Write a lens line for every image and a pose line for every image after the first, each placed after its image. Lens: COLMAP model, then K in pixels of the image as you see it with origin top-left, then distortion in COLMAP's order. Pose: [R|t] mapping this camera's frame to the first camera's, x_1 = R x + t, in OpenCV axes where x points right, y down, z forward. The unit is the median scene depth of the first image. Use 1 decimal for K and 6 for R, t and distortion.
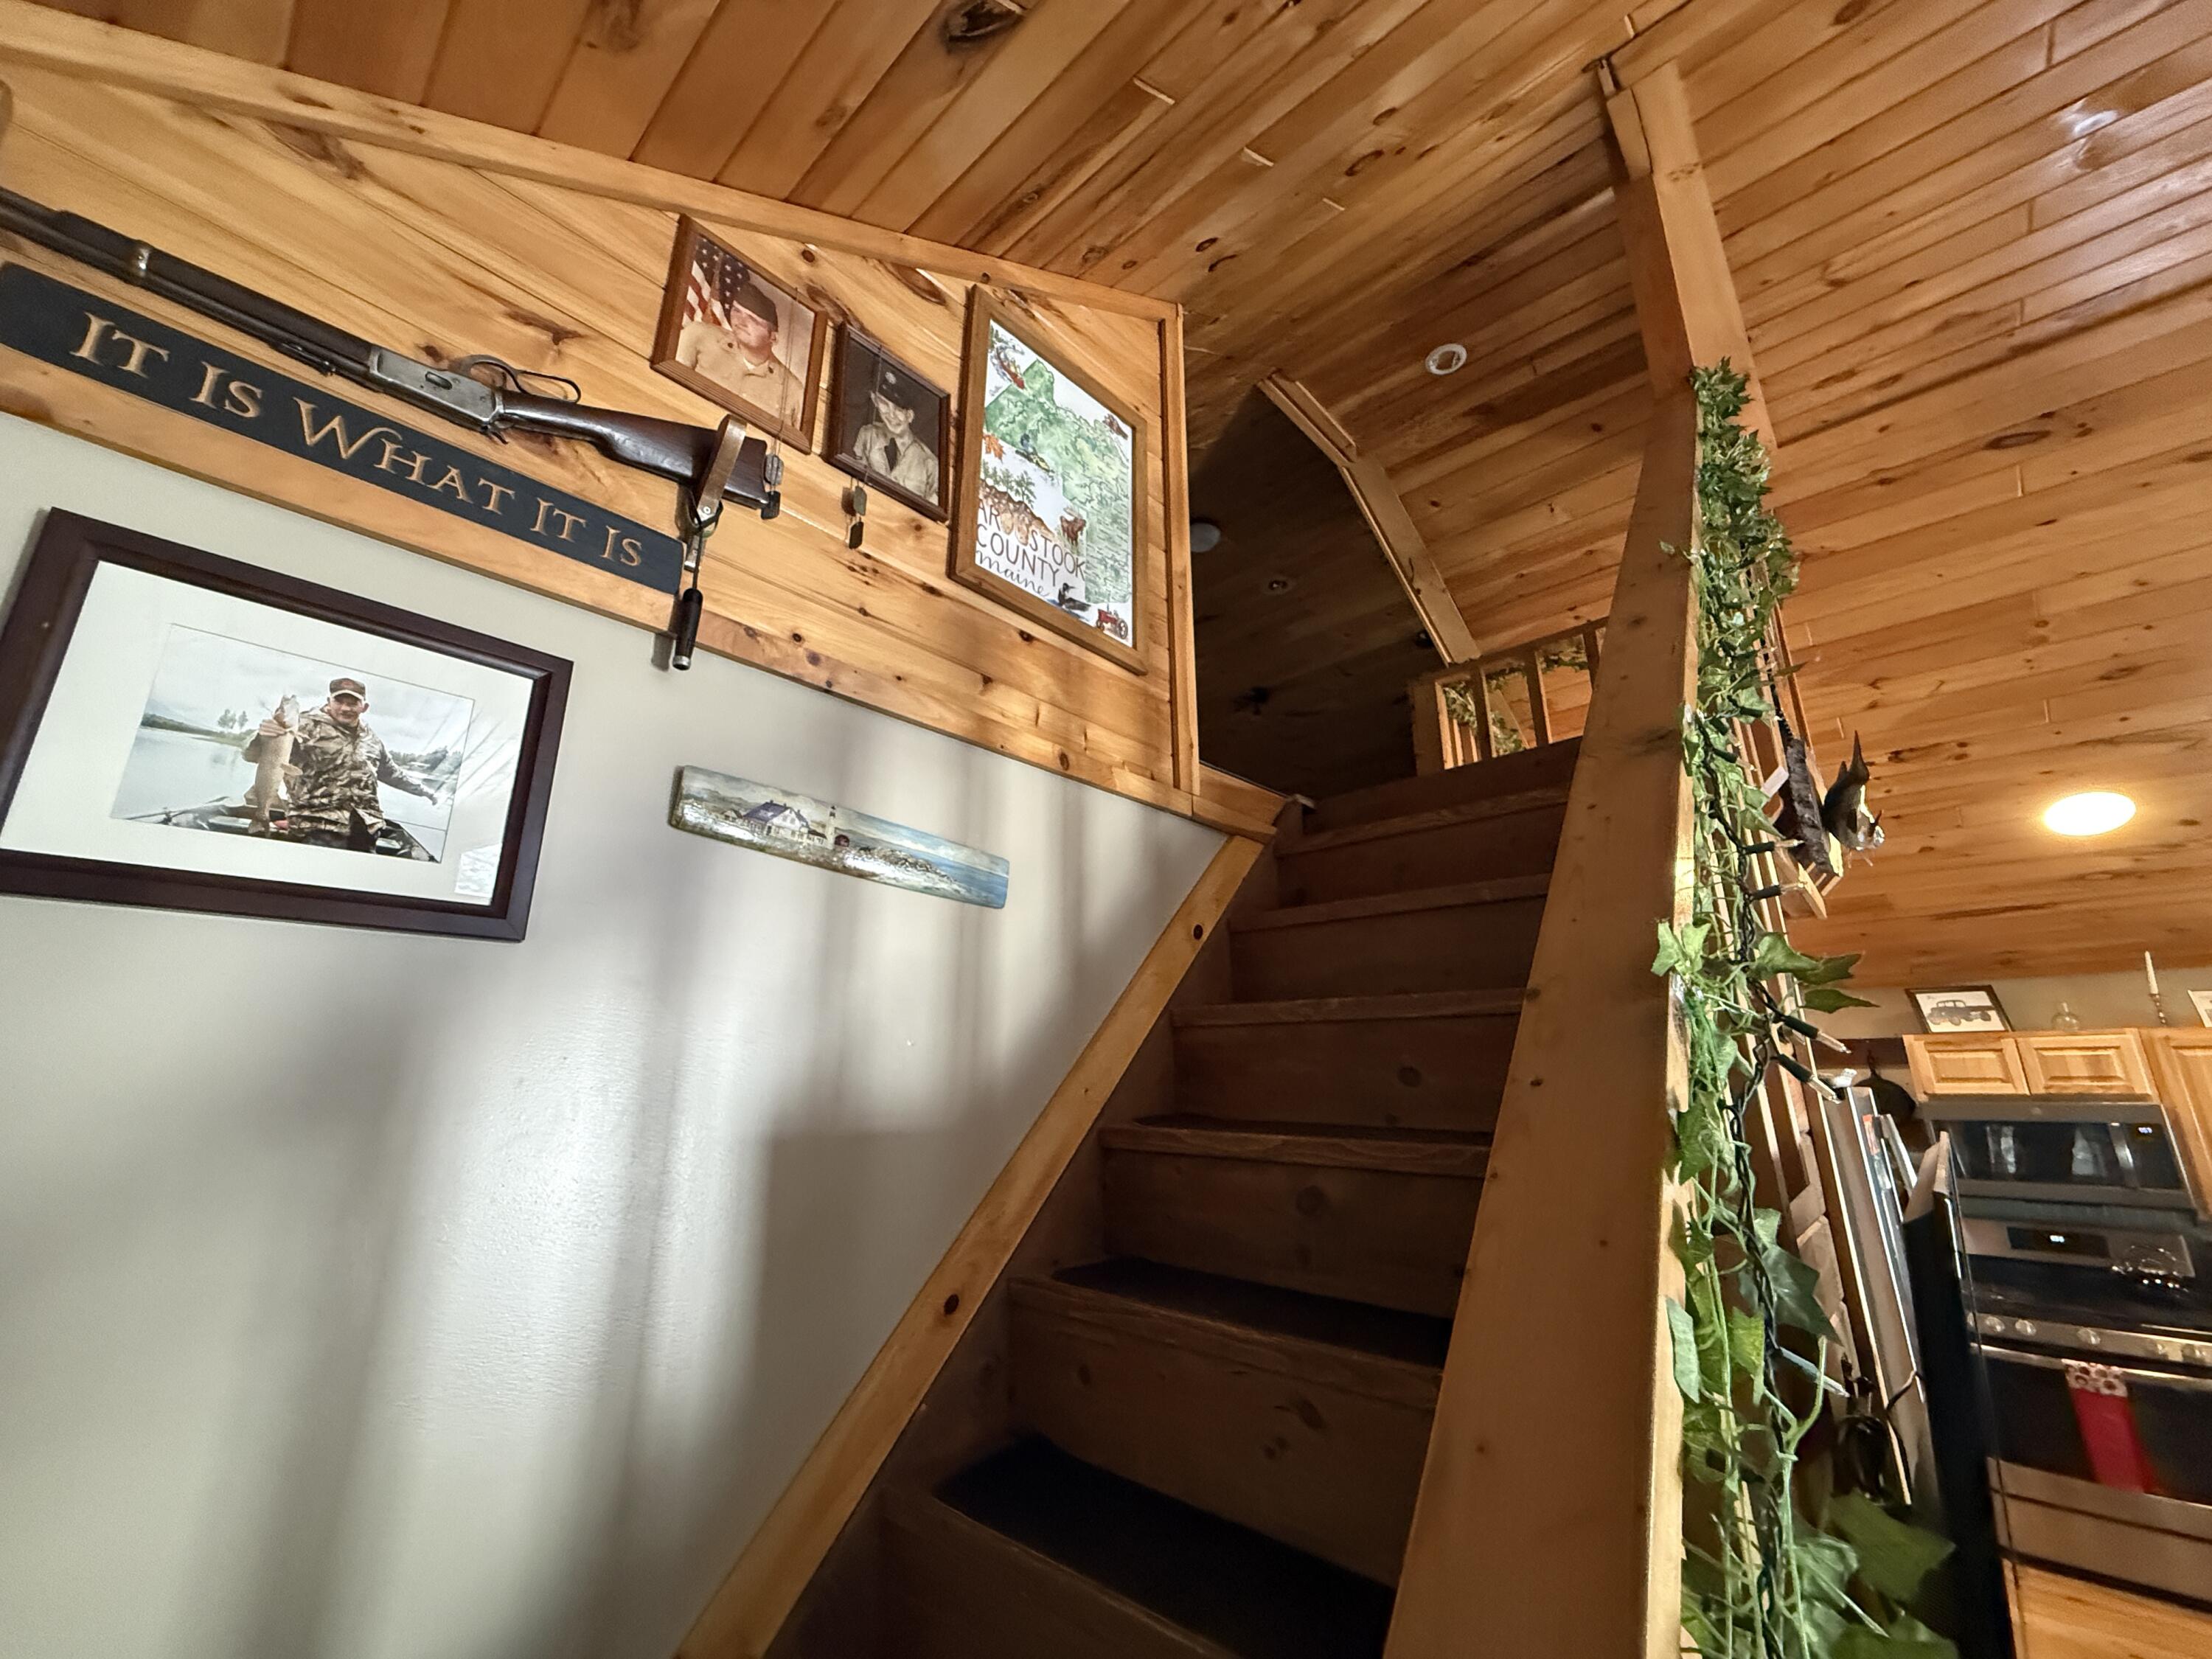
lens RADIAL K [[881.4, 0, 1101.4], [0, 881.4, 826.9], [0, 0, 1]] dist [0.000660, -0.000002]
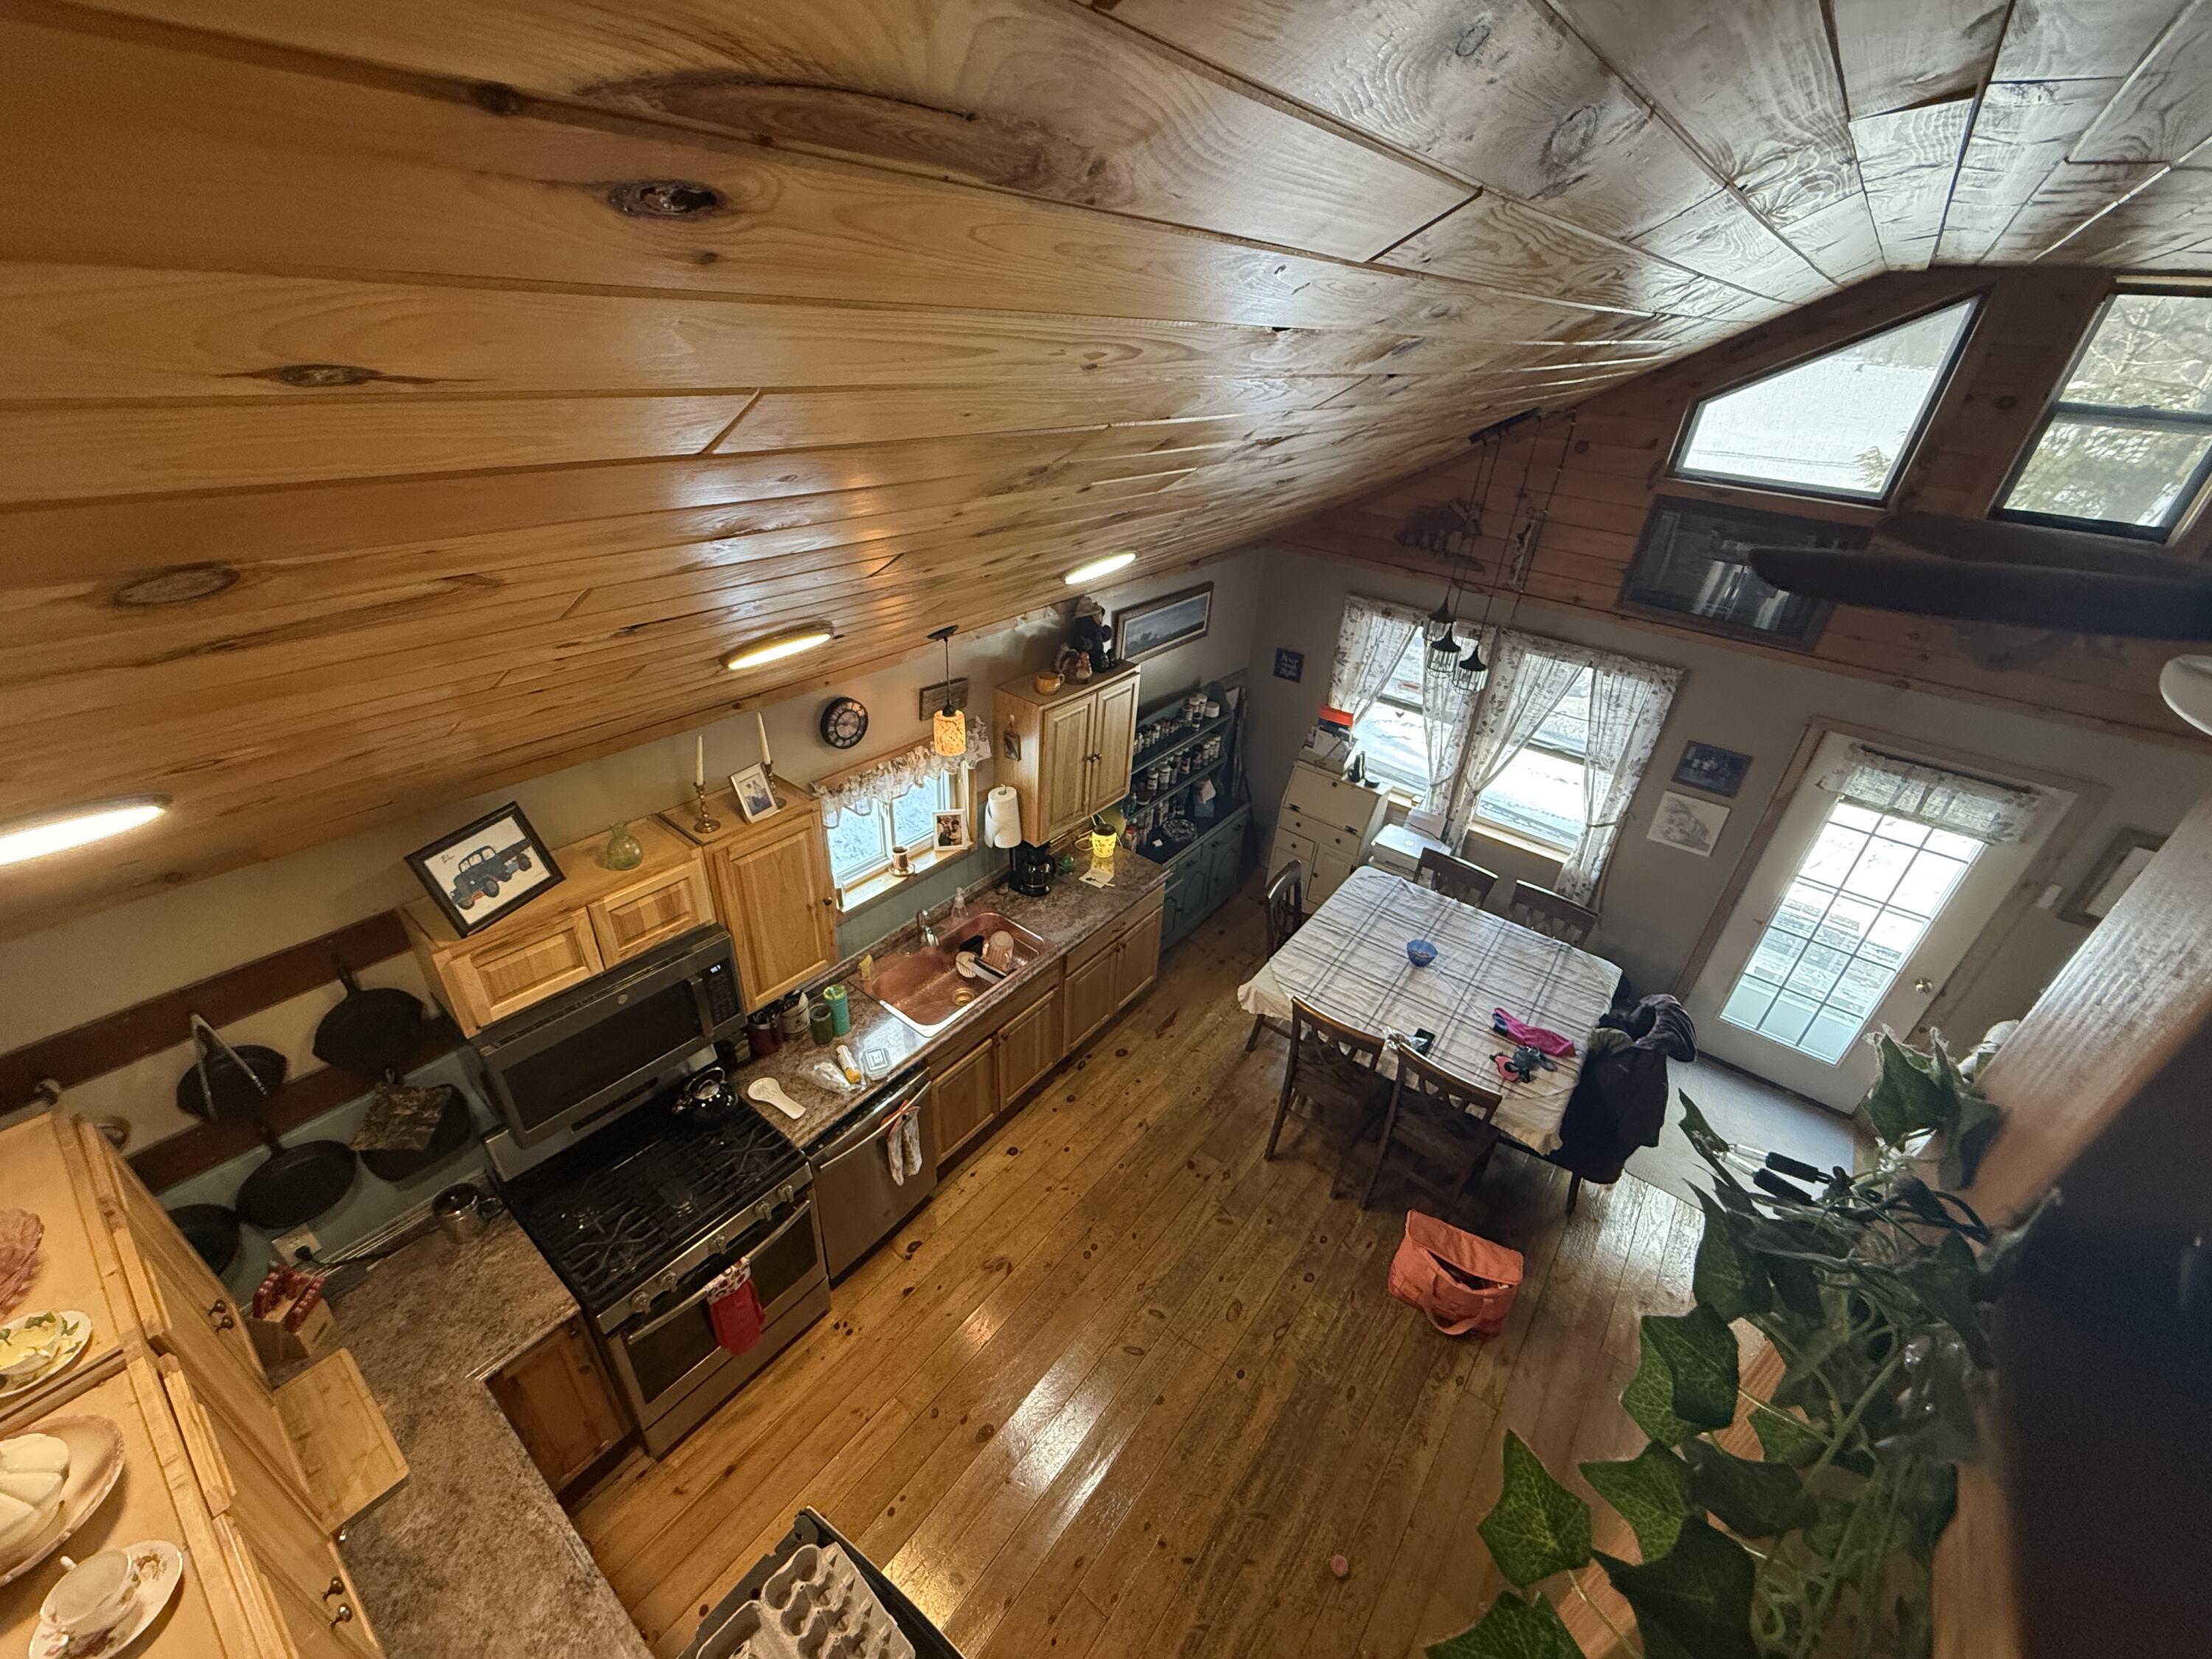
lens RADIAL K [[881.4, 0, 1101.4], [0, 881.4, 826.9], [0, 0, 1]] dist [0.000660, -0.000002]
pose [[-0.067039, -0.512531, 0.856048, 0.448449], [-0.319989, 0.823701, 0.468106, -0.233283], [-0.945046, -0.242545, -0.219224, 0.754582]]
